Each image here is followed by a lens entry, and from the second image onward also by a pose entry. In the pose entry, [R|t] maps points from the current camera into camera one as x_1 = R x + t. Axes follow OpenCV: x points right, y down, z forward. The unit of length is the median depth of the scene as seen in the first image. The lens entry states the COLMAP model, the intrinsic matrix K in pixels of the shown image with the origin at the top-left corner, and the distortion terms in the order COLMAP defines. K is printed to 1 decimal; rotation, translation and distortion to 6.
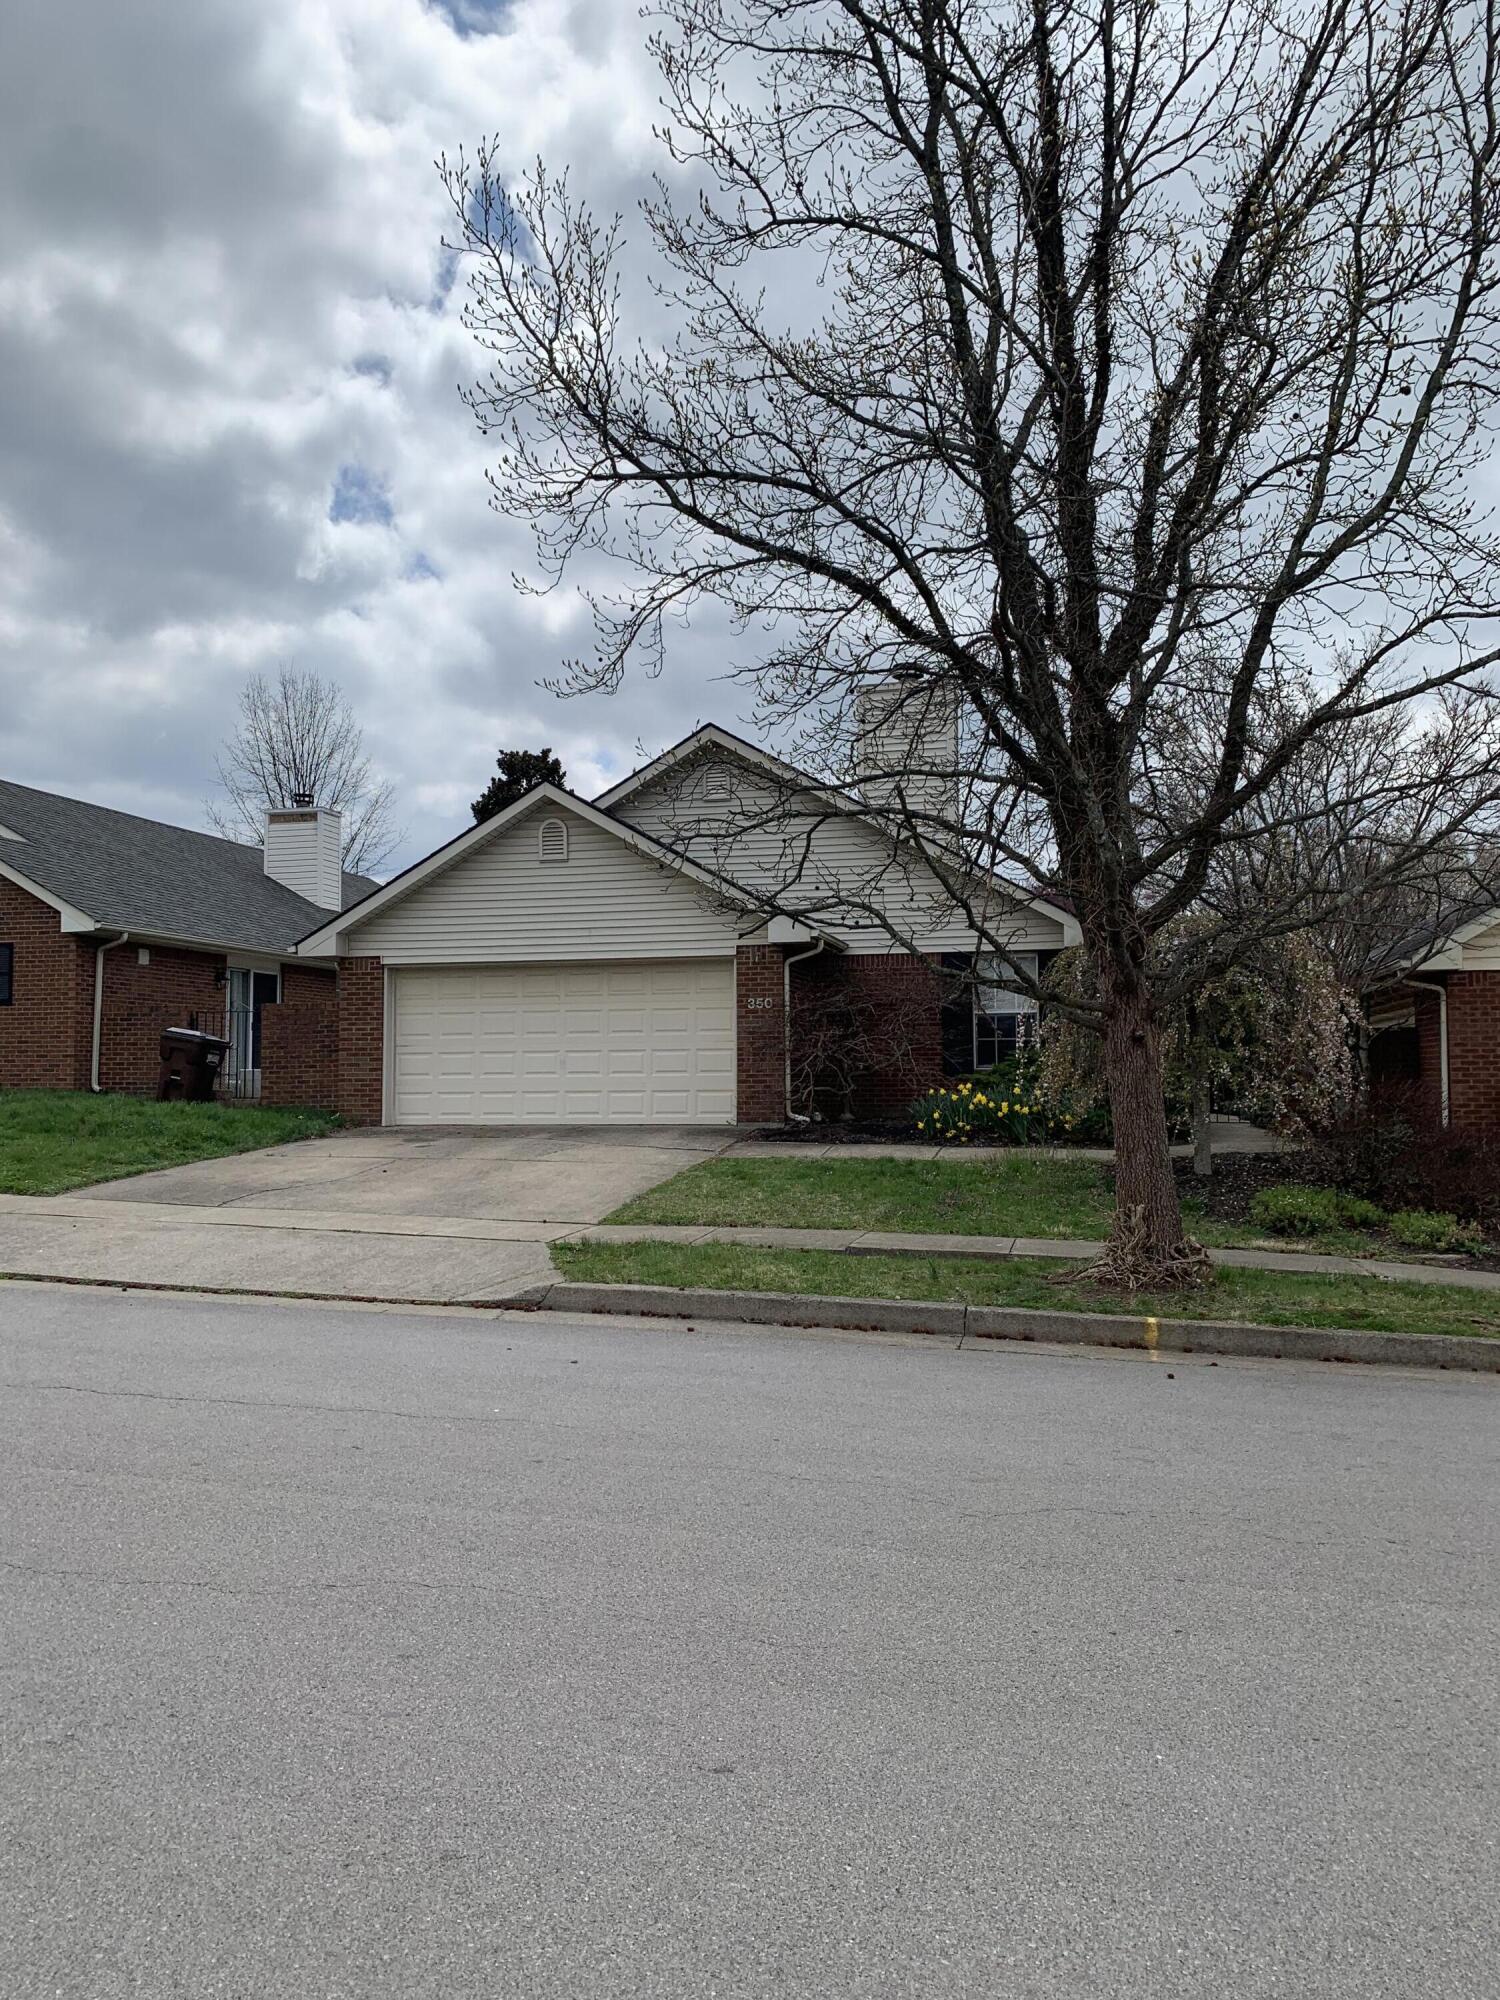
lens RADIAL K [[1496.8, 0, 750.0], [0, 1496.8, 1000.0], [0, 0, 1]] dist [0.042388, -0.132075]
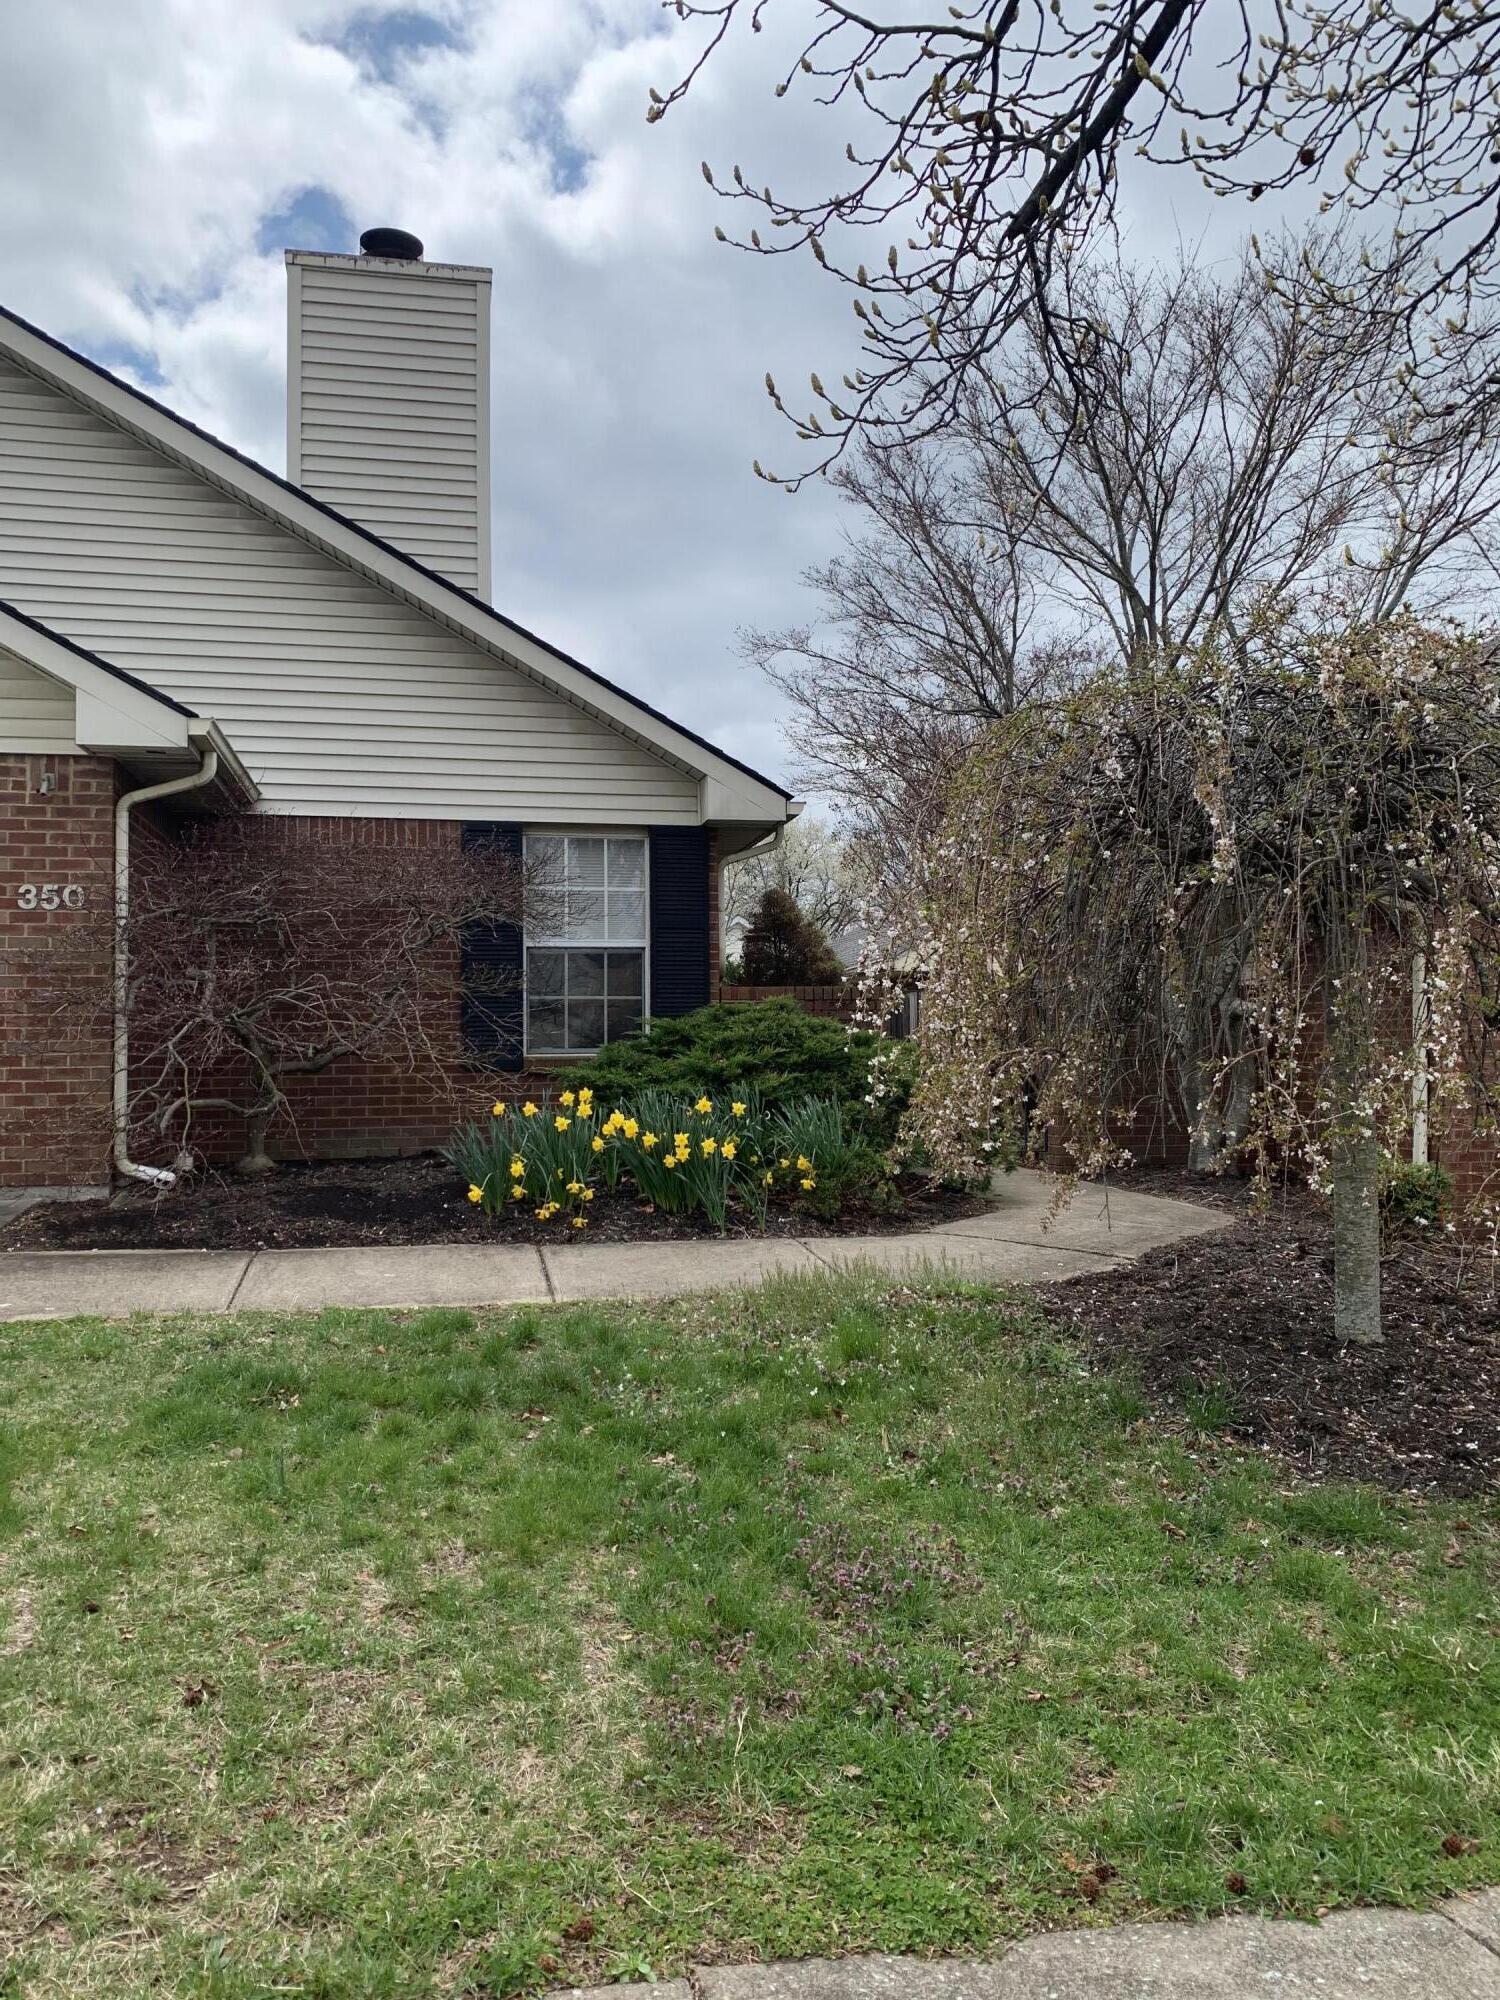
lens RADIAL K [[1496.8, 0, 750.0], [0, 1496.8, 1000.0], [0, 0, 1]] dist [0.042388, -0.132075]
pose [[0.906270, 0.014803, 0.422439, 0.007487], [-0.017243, 0.999849, 0.001956, 0.027679], [-0.422347, -0.009057, 0.906389, 0.575130]]
